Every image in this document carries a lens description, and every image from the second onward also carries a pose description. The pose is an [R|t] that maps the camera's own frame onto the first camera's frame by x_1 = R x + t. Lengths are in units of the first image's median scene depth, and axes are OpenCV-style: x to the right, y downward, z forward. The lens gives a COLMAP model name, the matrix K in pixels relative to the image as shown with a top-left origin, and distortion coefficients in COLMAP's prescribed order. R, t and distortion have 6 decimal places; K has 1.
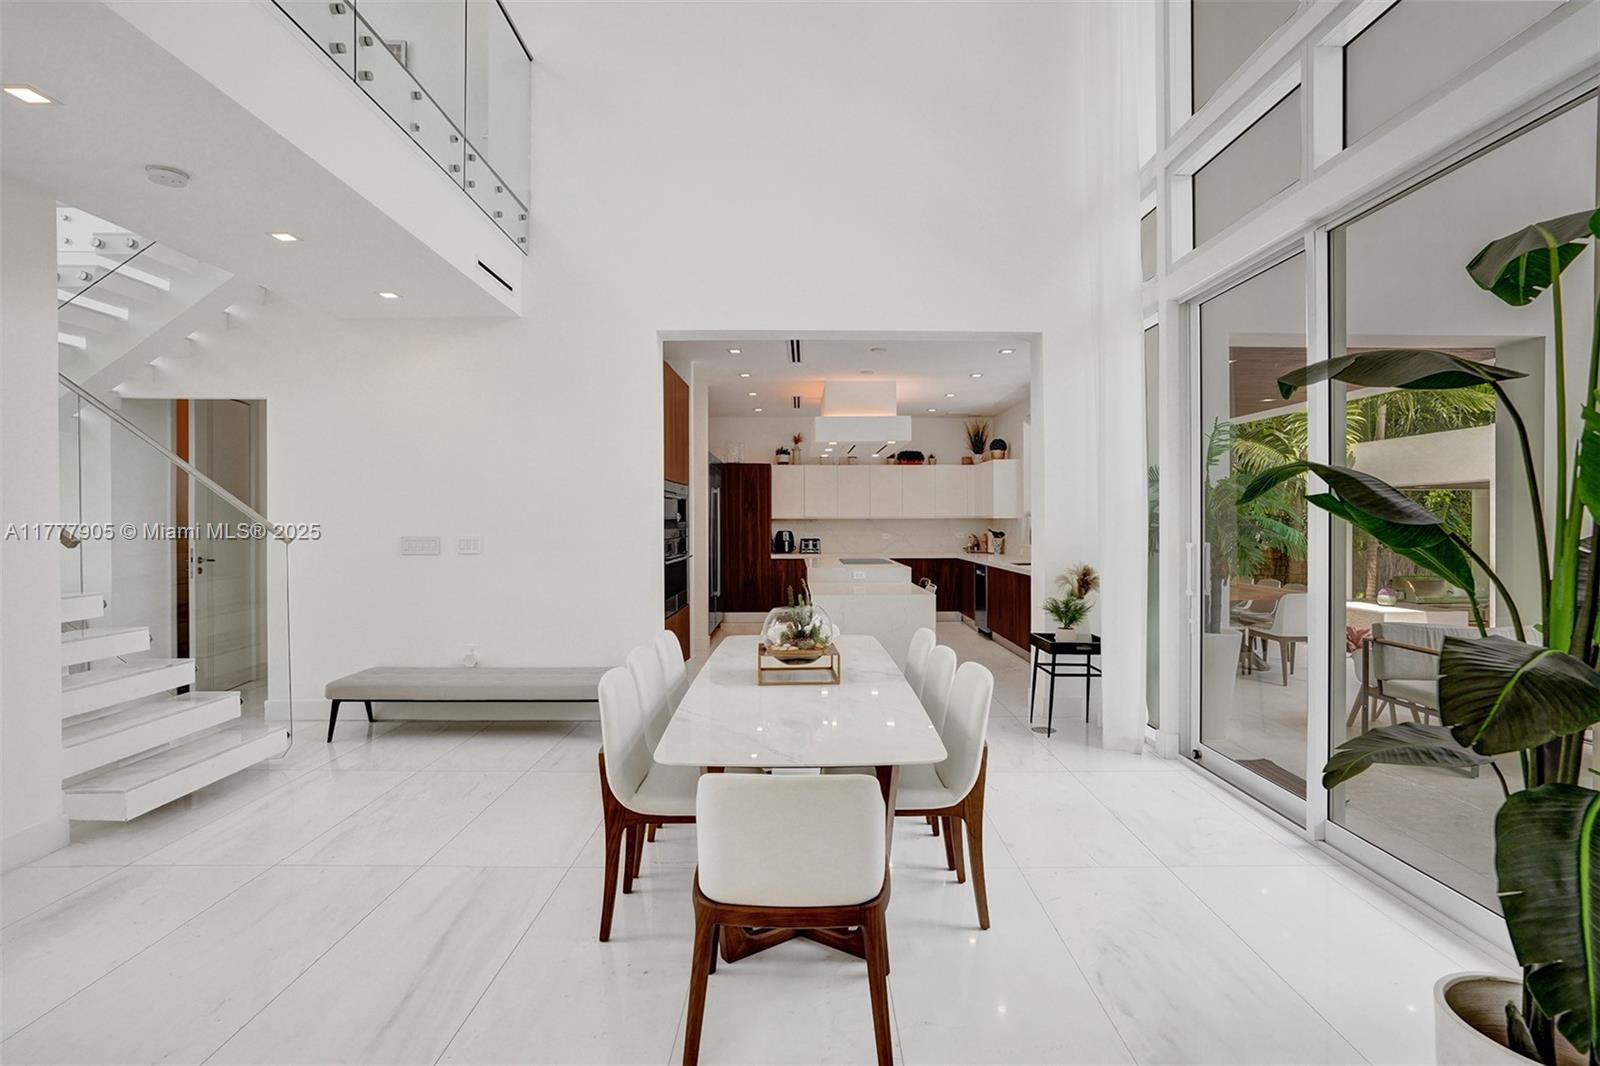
lens RADIAL K [[785.1, 0, 823.0], [0, 785.1, 523.2], [0, 0, 1]] dist [-0.022190, 0.000847]
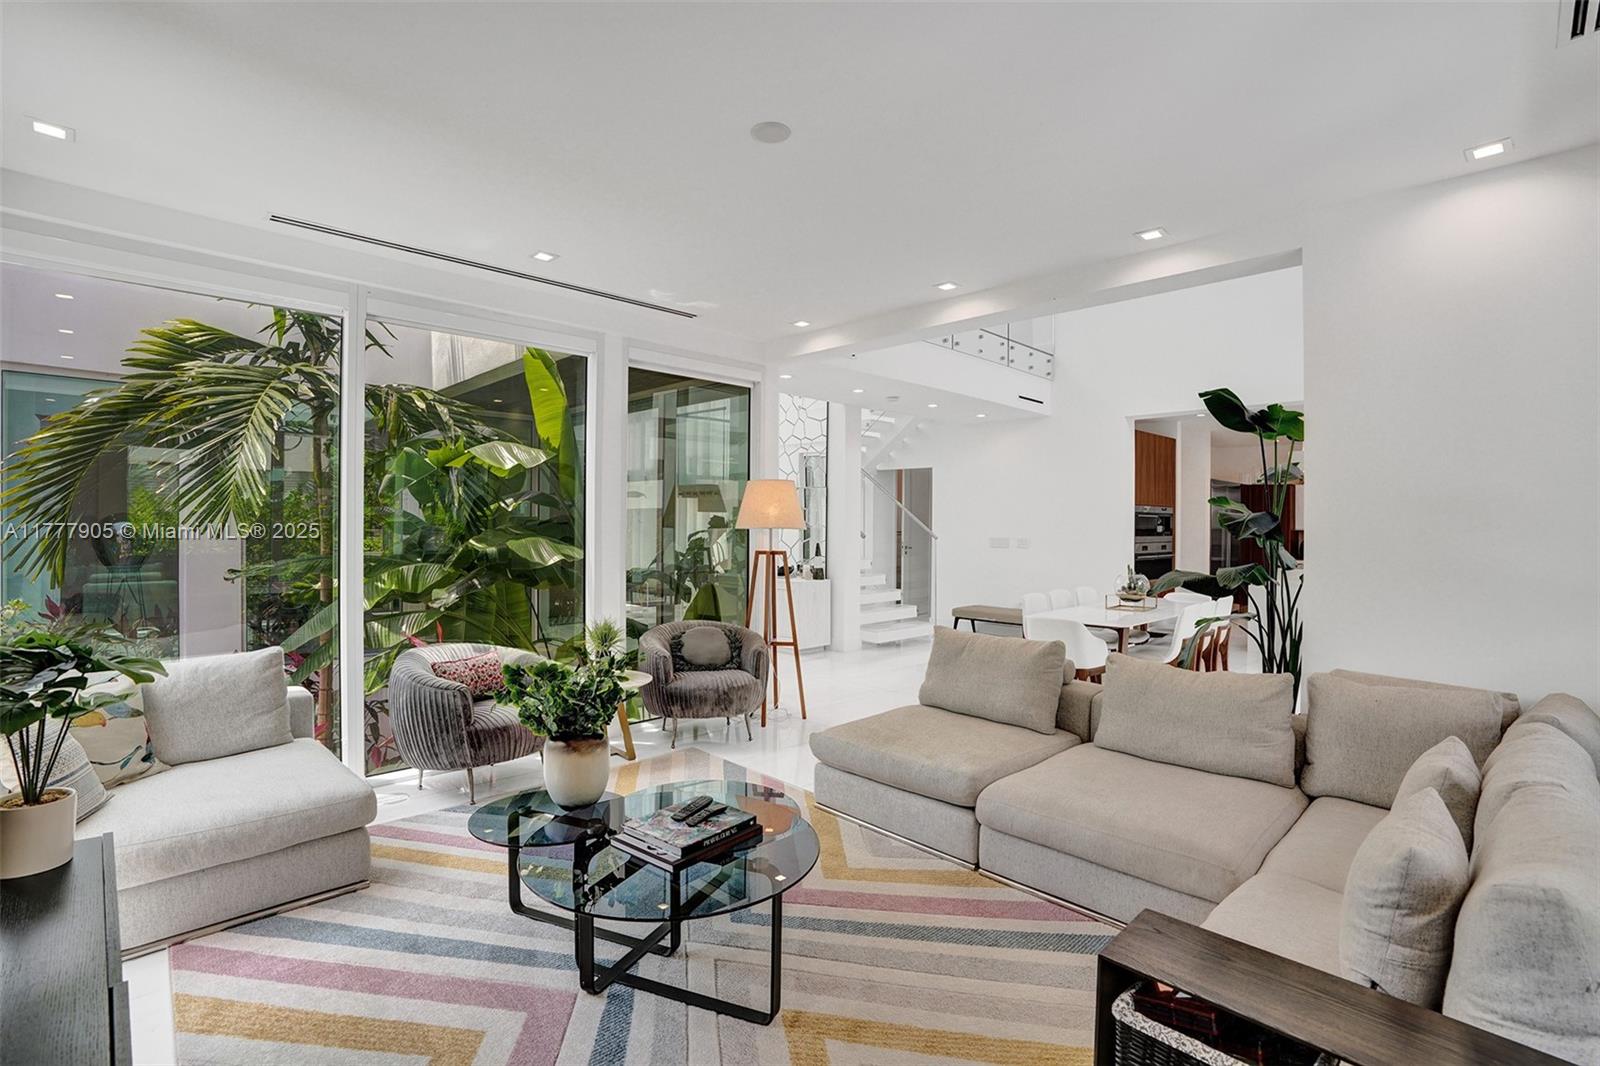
lens RADIAL K [[737.0, 0, 806.1], [0, 737.0, 531.0], [0, 0, 1]] dist [-0.001967, 0.013522]
pose [[0.684252, 0.017556, -0.729035, 0.454993], [-0.012822, 0.999845, 0.012044, -0.012668], [0.729133, 0.001106, 0.684371, -0.550169]]
